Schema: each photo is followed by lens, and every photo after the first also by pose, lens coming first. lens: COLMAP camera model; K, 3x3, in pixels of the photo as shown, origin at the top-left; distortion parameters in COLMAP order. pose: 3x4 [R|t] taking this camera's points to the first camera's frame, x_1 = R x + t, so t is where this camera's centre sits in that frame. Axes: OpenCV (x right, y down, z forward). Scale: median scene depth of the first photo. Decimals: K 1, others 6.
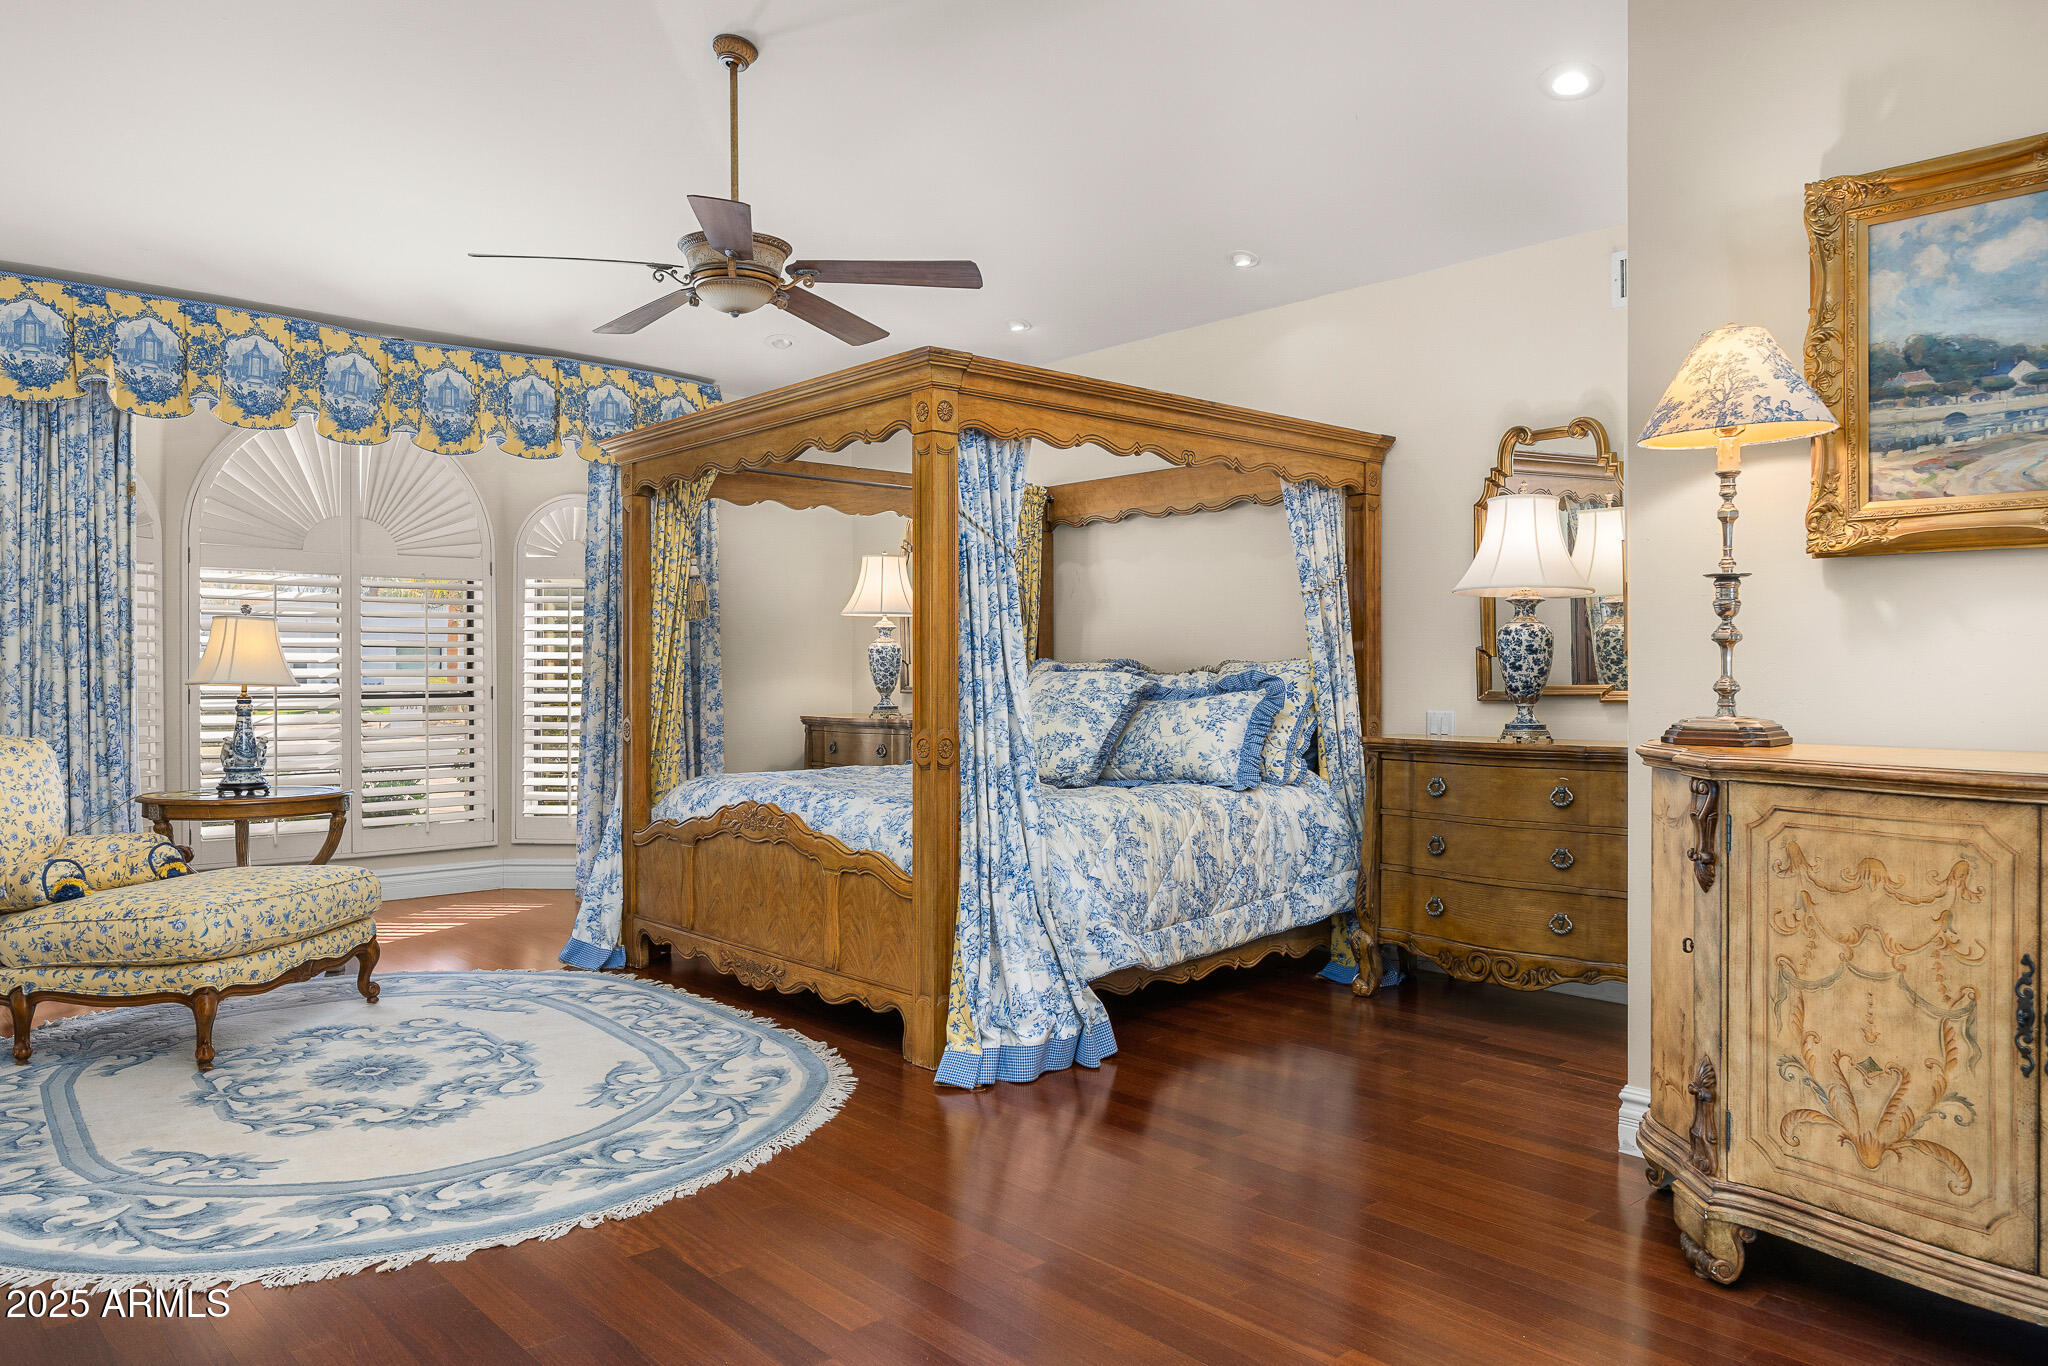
lens RADIAL K [[1381.3, 0, 1021.8], [0, 1381.3, 665.8], [0, 0, 1]] dist [-0.006971, -0.003618]
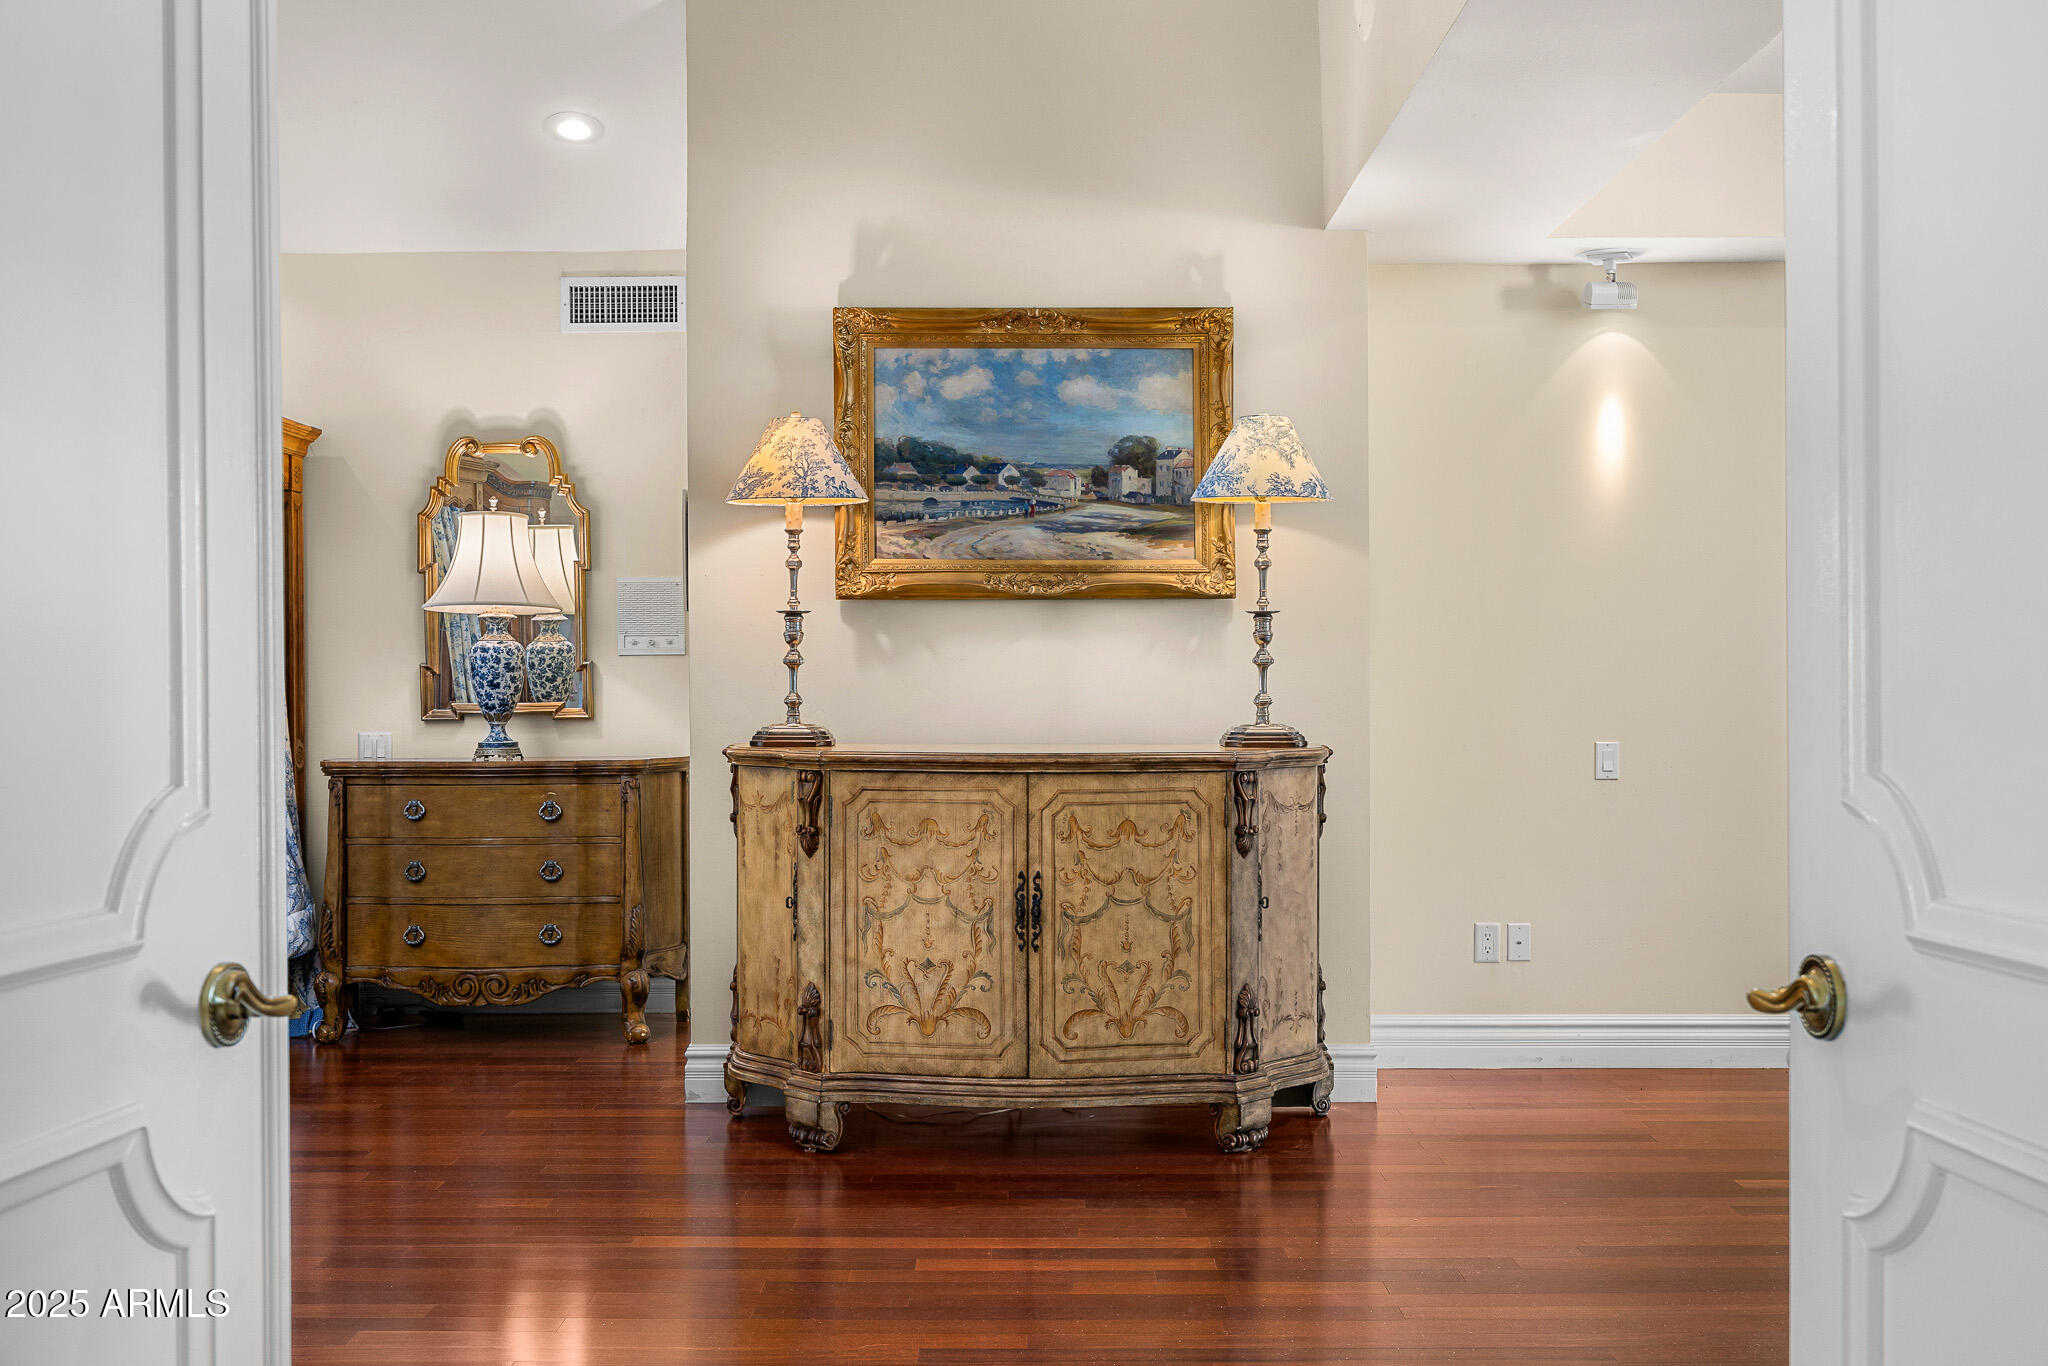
lens RADIAL K [[2058.5, 0, 1023.9], [0, 2058.5, 686.9], [0, 0, 1]] dist [-0.003134, 0.000000]
pose [[0.656992, -0.002195, 0.753894, -0.788026], [0.000552, 0.999997, 0.002431, -0.001545], [-0.753897, -0.001181, 0.656991, -0.405076]]
